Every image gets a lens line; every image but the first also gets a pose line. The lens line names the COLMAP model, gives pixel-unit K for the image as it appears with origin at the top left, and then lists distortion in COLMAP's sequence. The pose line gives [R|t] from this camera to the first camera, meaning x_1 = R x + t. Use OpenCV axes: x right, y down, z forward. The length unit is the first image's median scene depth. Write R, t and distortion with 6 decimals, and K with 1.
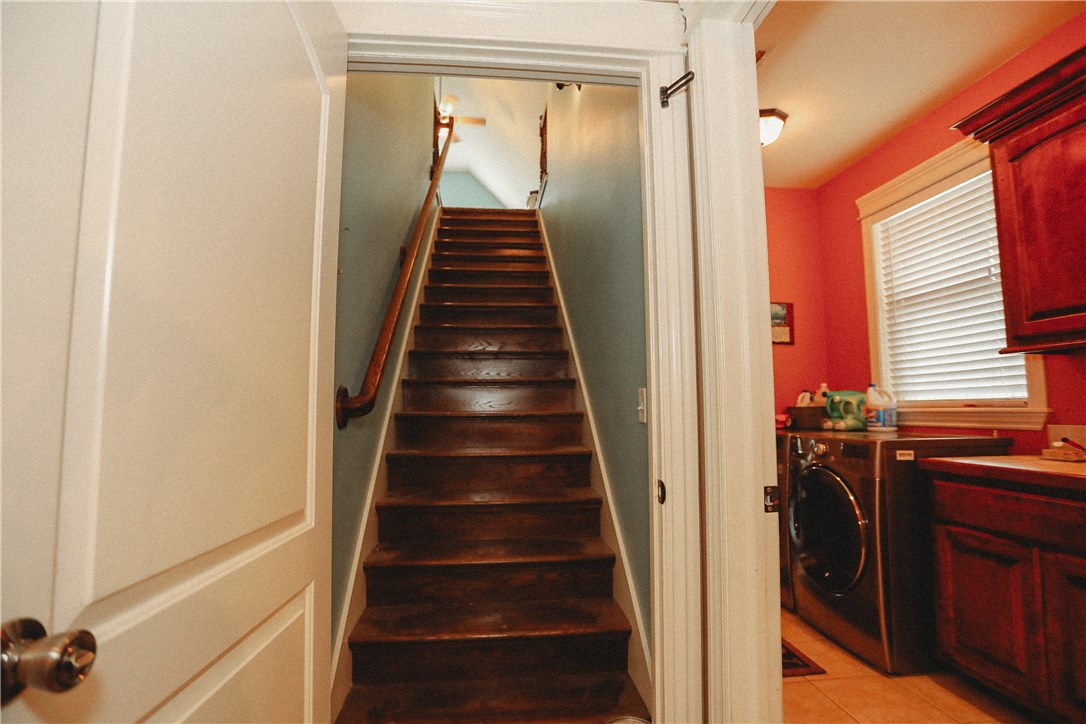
lens RADIAL K [[531.2, 0, 543.0], [0, 531.2, 362.0], [0, 0, 1]] dist [-0.063509, 0.023011]
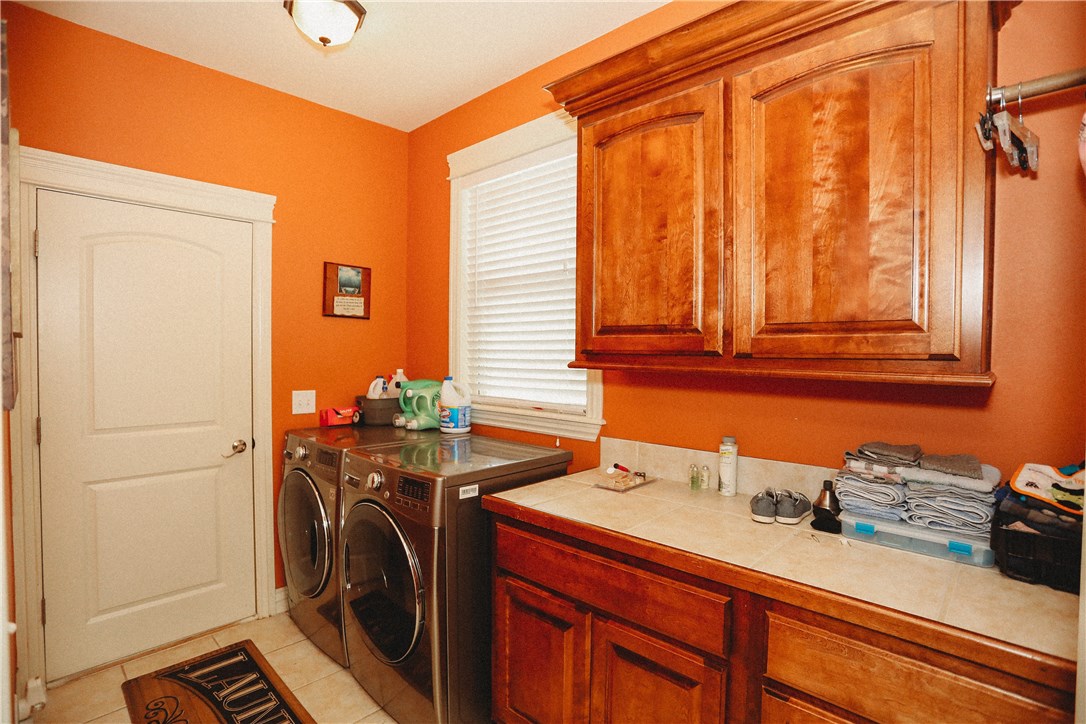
lens RADIAL K [[531.2, 0, 543.0], [0, 531.2, 362.0], [0, 0, 1]] dist [-0.063509, 0.023011]
pose [[0.763865, -0.008090, 0.645325, 0.252023], [-0.065963, 0.993706, 0.090536, -0.098383], [-0.641996, -0.111725, 0.758524, 0.315157]]
